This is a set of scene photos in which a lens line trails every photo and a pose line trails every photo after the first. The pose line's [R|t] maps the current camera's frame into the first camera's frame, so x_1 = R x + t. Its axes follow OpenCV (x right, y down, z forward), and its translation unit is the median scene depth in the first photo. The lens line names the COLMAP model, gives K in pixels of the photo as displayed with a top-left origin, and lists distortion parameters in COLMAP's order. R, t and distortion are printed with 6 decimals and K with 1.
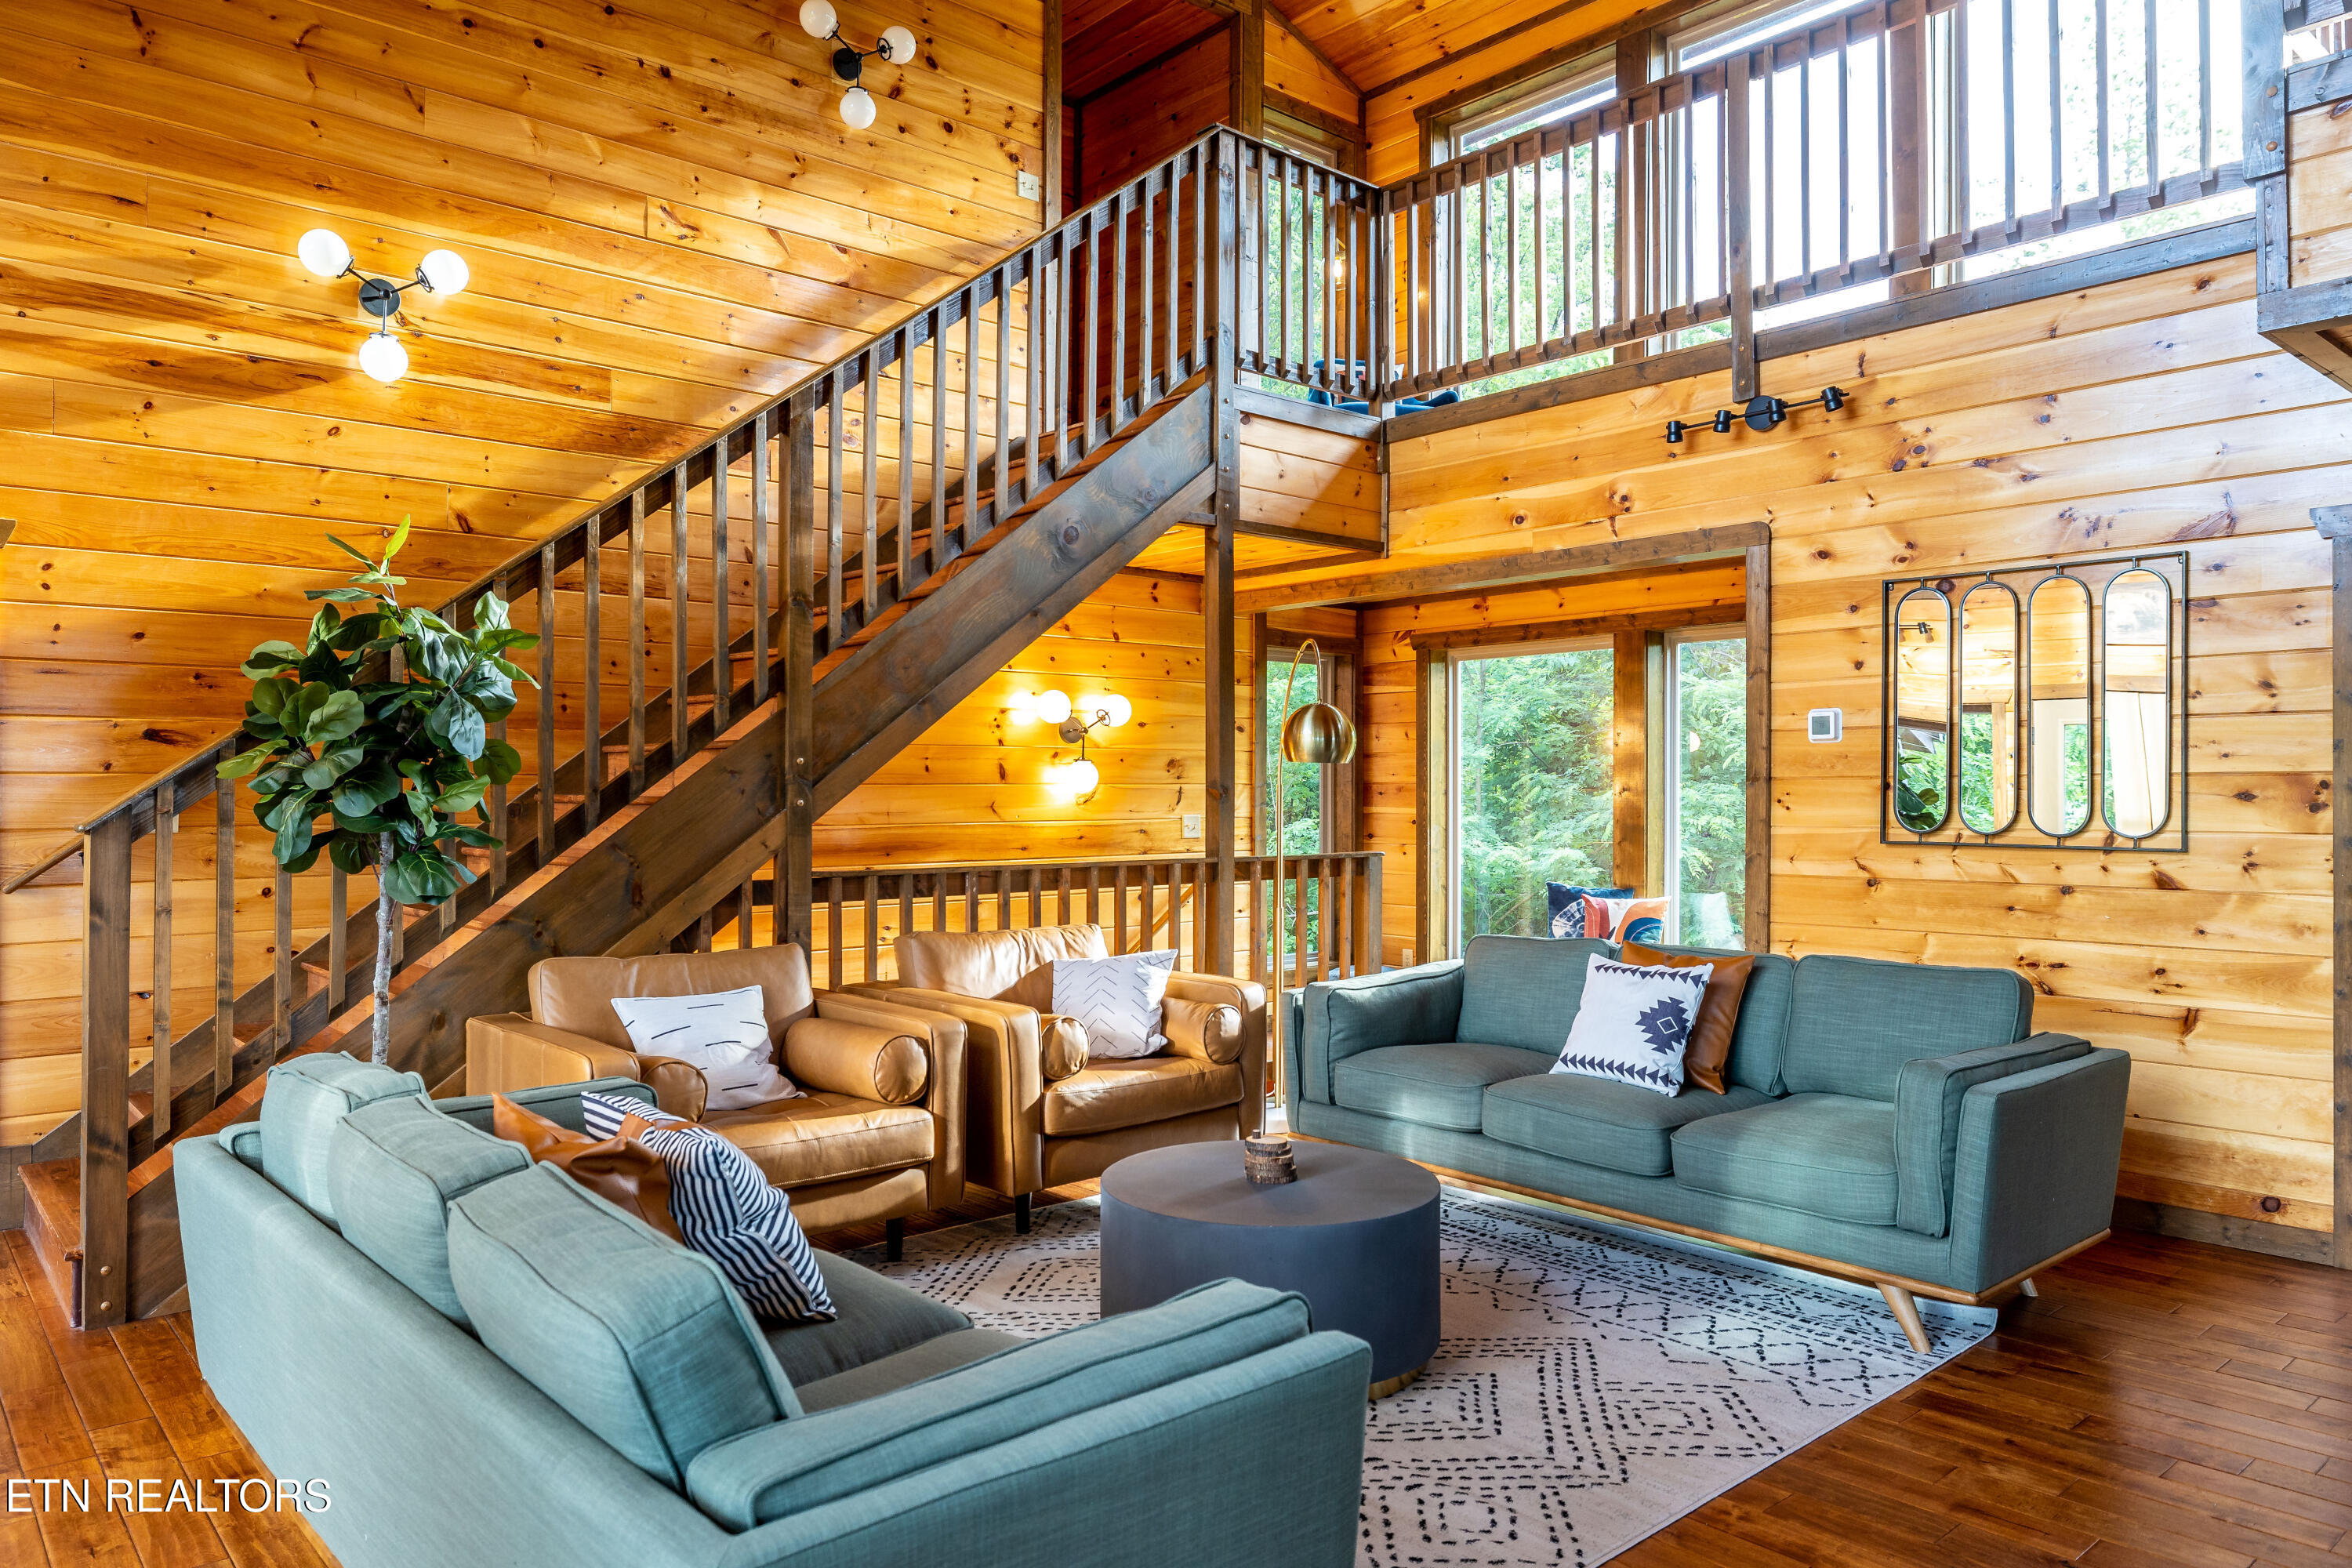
lens RADIAL K [[1550.6, 0, 1176.0], [0, 1550.6, 784.0], [0, 0, 1]] dist [0.036303, 0.000330]
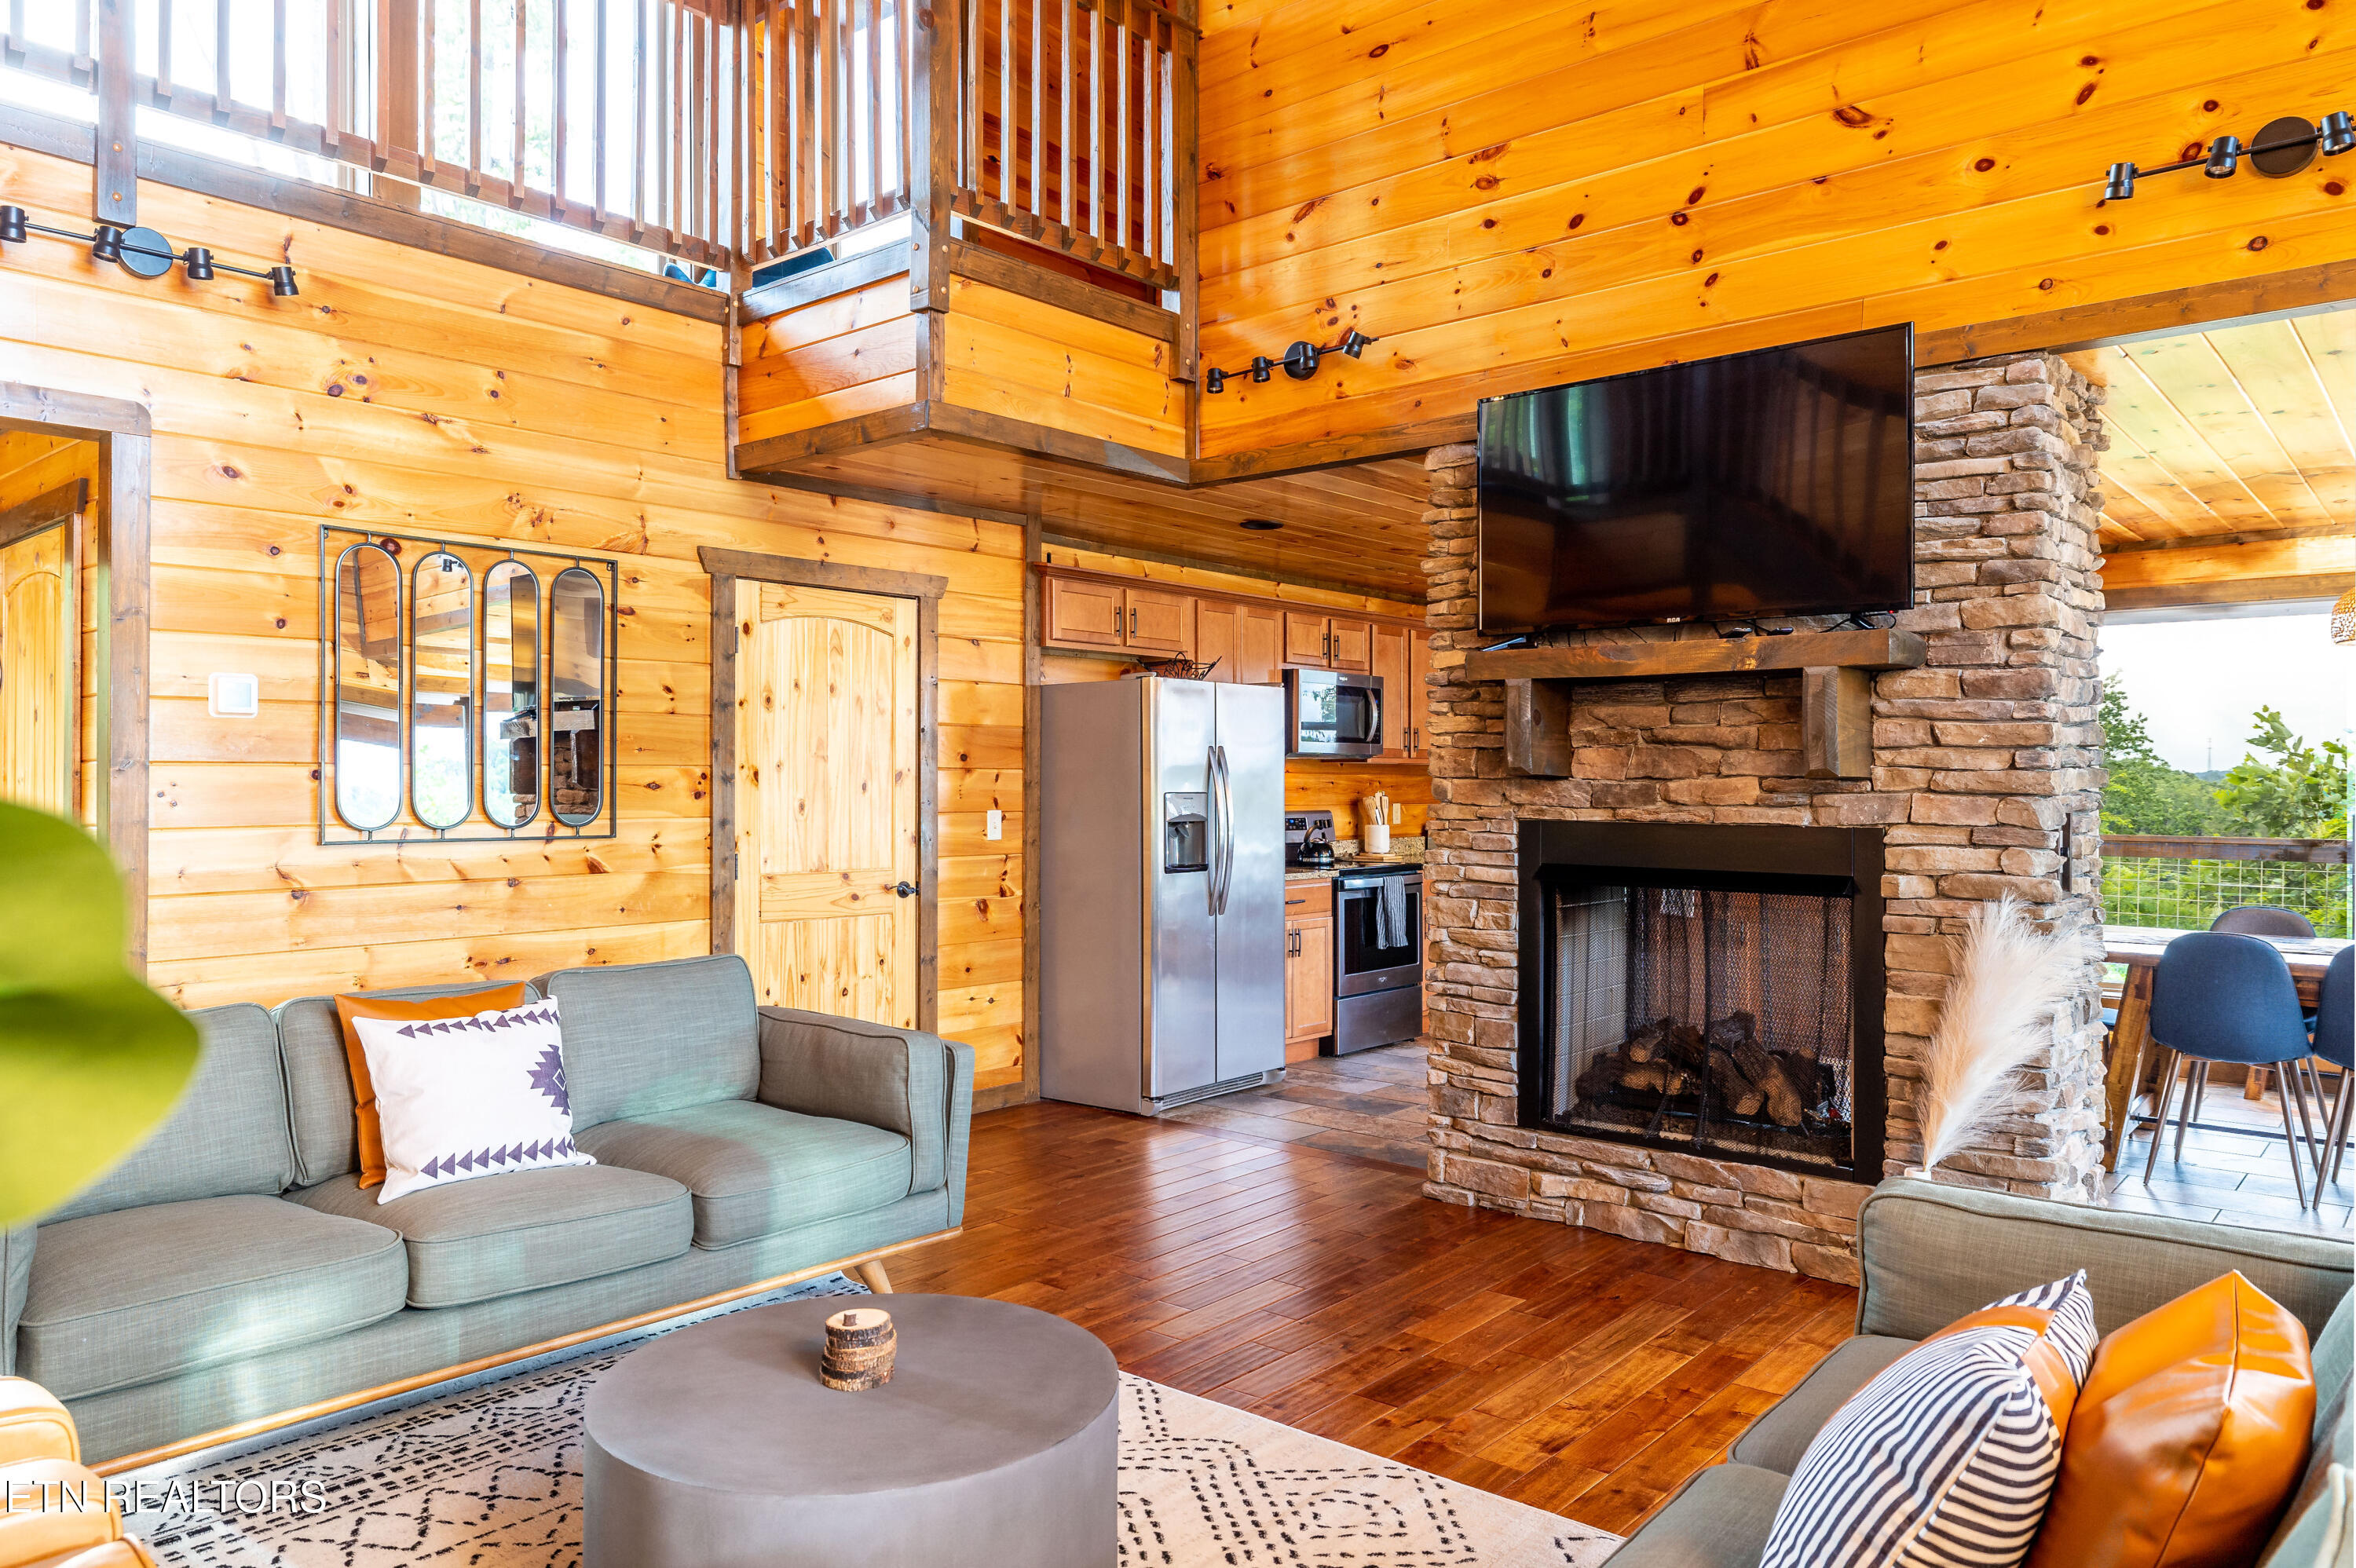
lens RADIAL K [[1557.3, 0, 1178.0], [0, 1557.3, 784.0], [0, 0, 1]] dist [0.001859, 0.000076]
pose [[-0.135042, -0.001517, 0.990839, -0.379471], [-0.007950, 0.999968, 0.000448, 0.002143], [-0.990808, -0.007817, -0.135050, 0.603319]]
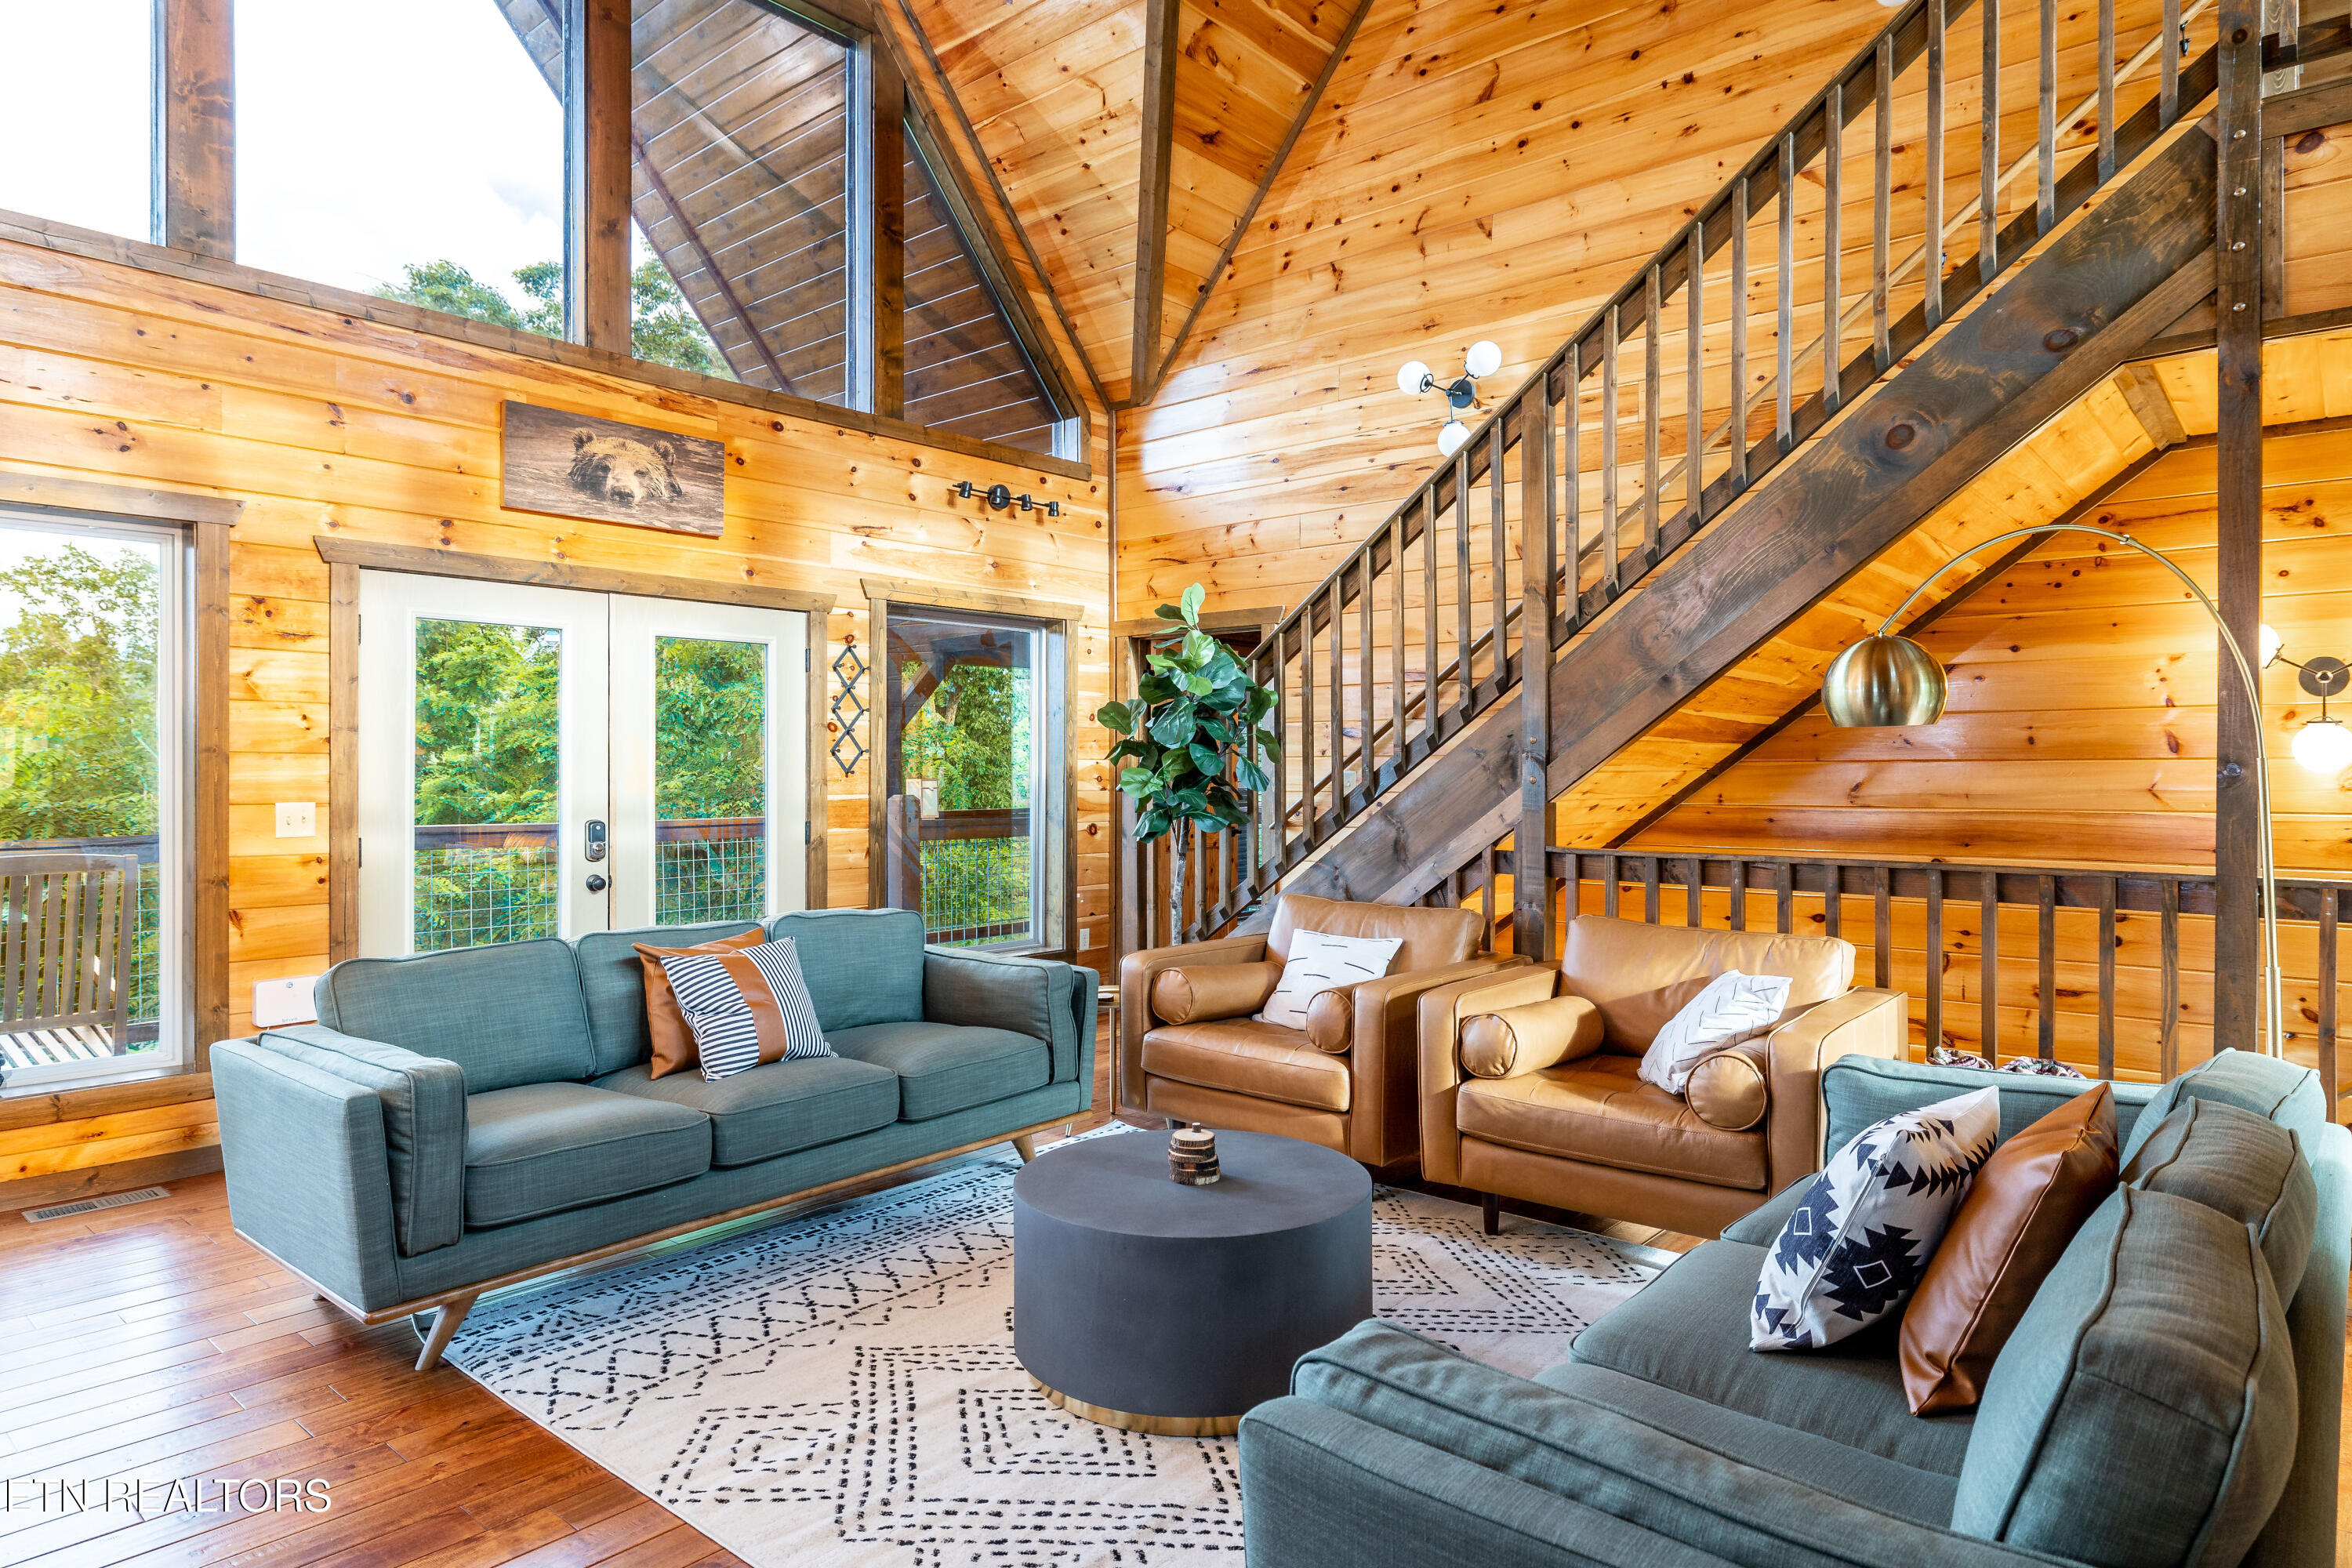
lens RADIAL K [[1386.5, 0, 1176.0], [0, 1386.5, 784.0], [0, 0, 1]] dist [-0.003018, -0.000575]
pose [[0.128945, 0.012492, -0.991573, 0.563302], [0.002738, 0.999912, 0.012953, 0.002103], [0.991648, -0.004386, 0.128900, 0.555449]]
